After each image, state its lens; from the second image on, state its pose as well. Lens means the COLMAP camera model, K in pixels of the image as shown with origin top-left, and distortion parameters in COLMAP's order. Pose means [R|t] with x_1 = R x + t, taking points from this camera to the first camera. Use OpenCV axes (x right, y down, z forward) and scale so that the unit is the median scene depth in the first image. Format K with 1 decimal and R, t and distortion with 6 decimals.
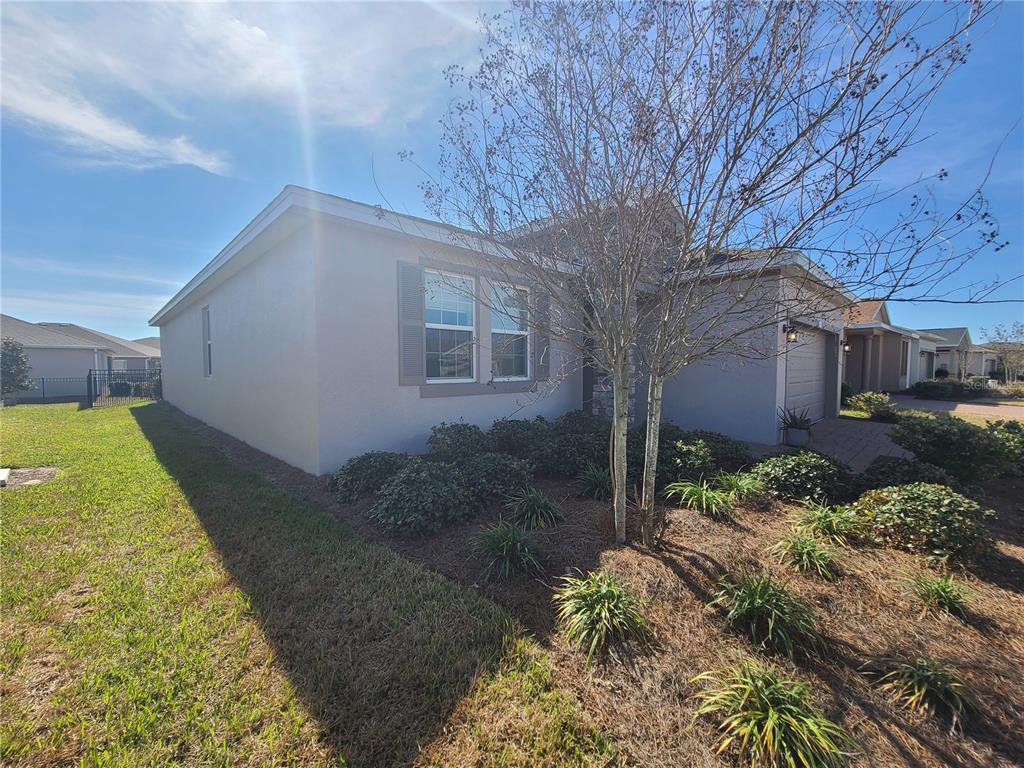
lens RADIAL K [[419.8, 0, 508.9], [0, 419.8, 383.0], [0, 0, 1]] dist [0.003192, -0.000753]
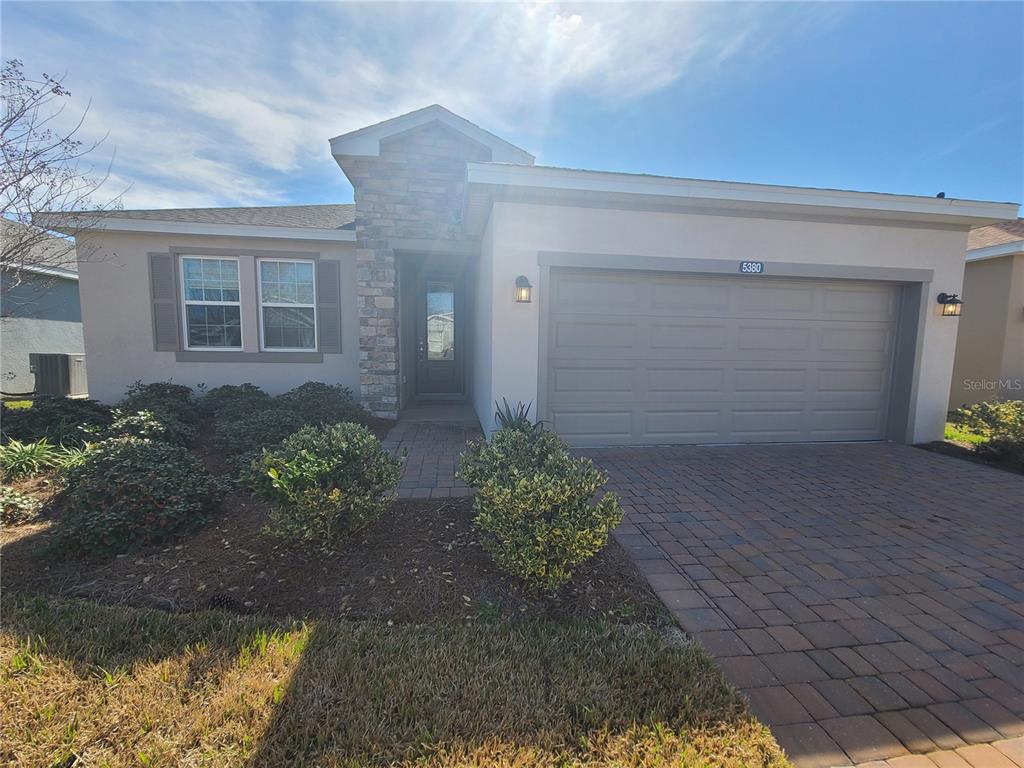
lens RADIAL K [[419.8, 0, 533.1], [0, 419.8, 377.6], [0, 0, 1]] dist [0.003192, -0.000753]
pose [[0.809918, 0.059037, -0.583565, 0.706511], [-0.037010, 0.998083, 0.049607, -0.009457], [0.585374, -0.018579, 0.810550, 0.315817]]
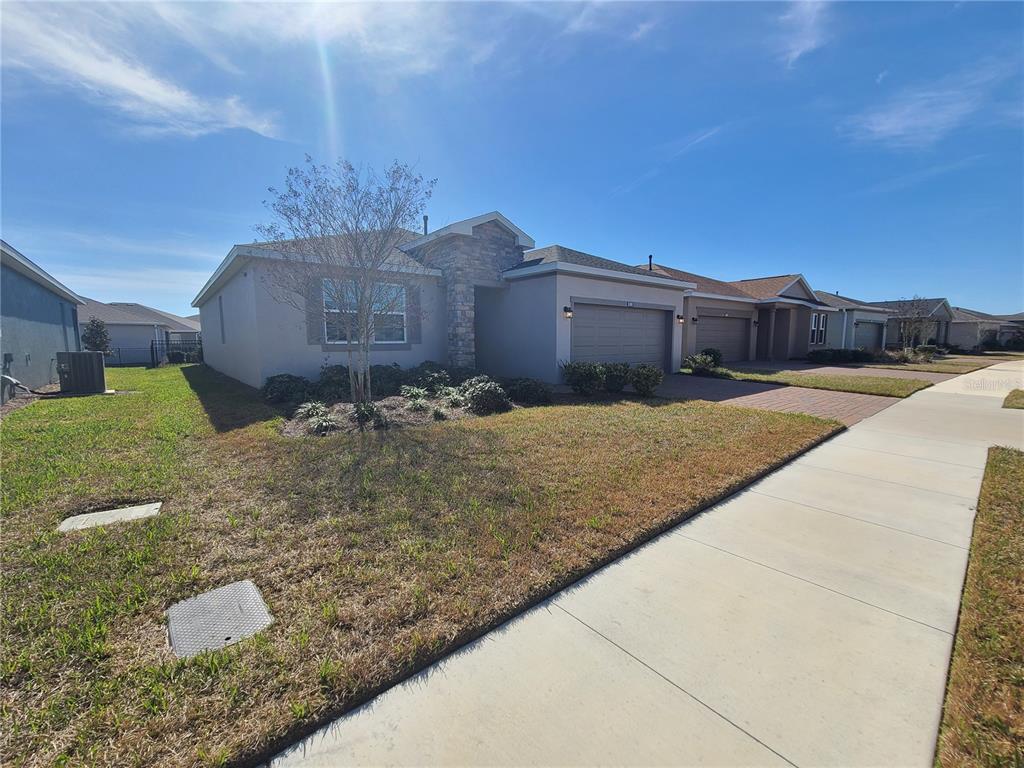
lens RADIAL K [[419.8, 0, 507.5], [0, 419.8, 380.9], [0, 0, 1]] dist [0.003192, -0.000753]
pose [[0.996522, 0.005455, -0.083149, 0.373102], [-0.000533, 0.998252, 0.059100, 0.027820], [0.083326, -0.058850, 0.994783, -0.376919]]
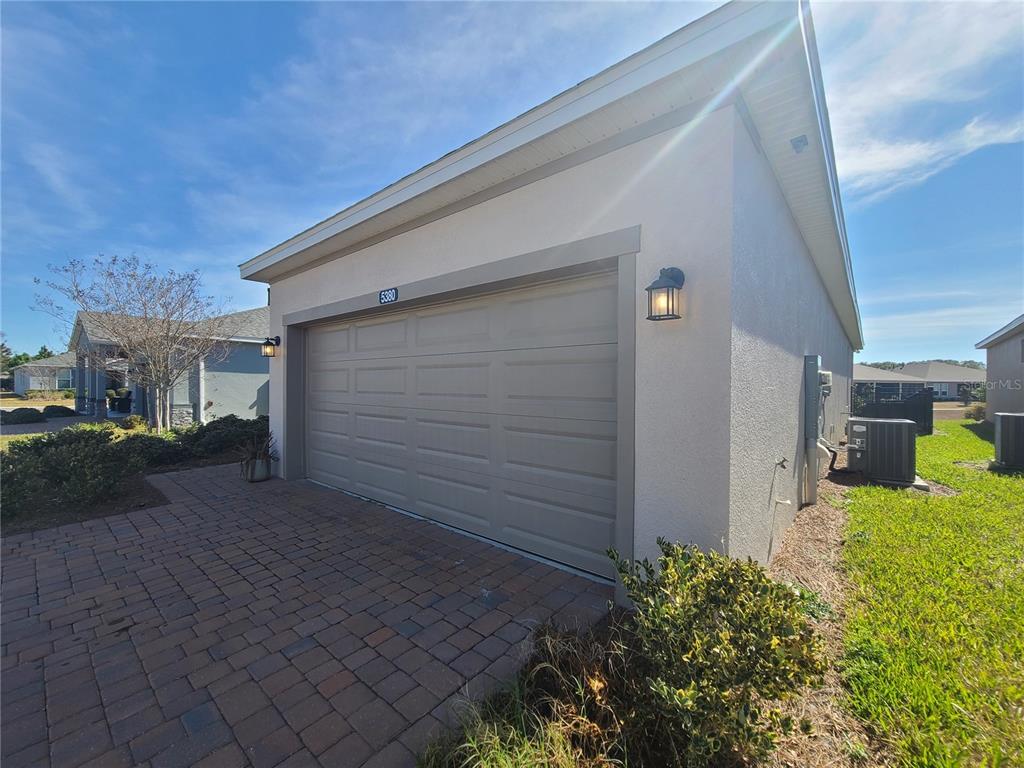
lens RADIAL K [[419.8, 0, 514.0], [0, 419.8, 385.0], [0, 0, 1]] dist [0.003192, -0.000753]
pose [[0.091839, -0.010168, -0.995722, 1.027054], [-0.049412, 0.998669, -0.014756, -0.036358], [0.994547, 0.050555, 0.091215, 0.939621]]
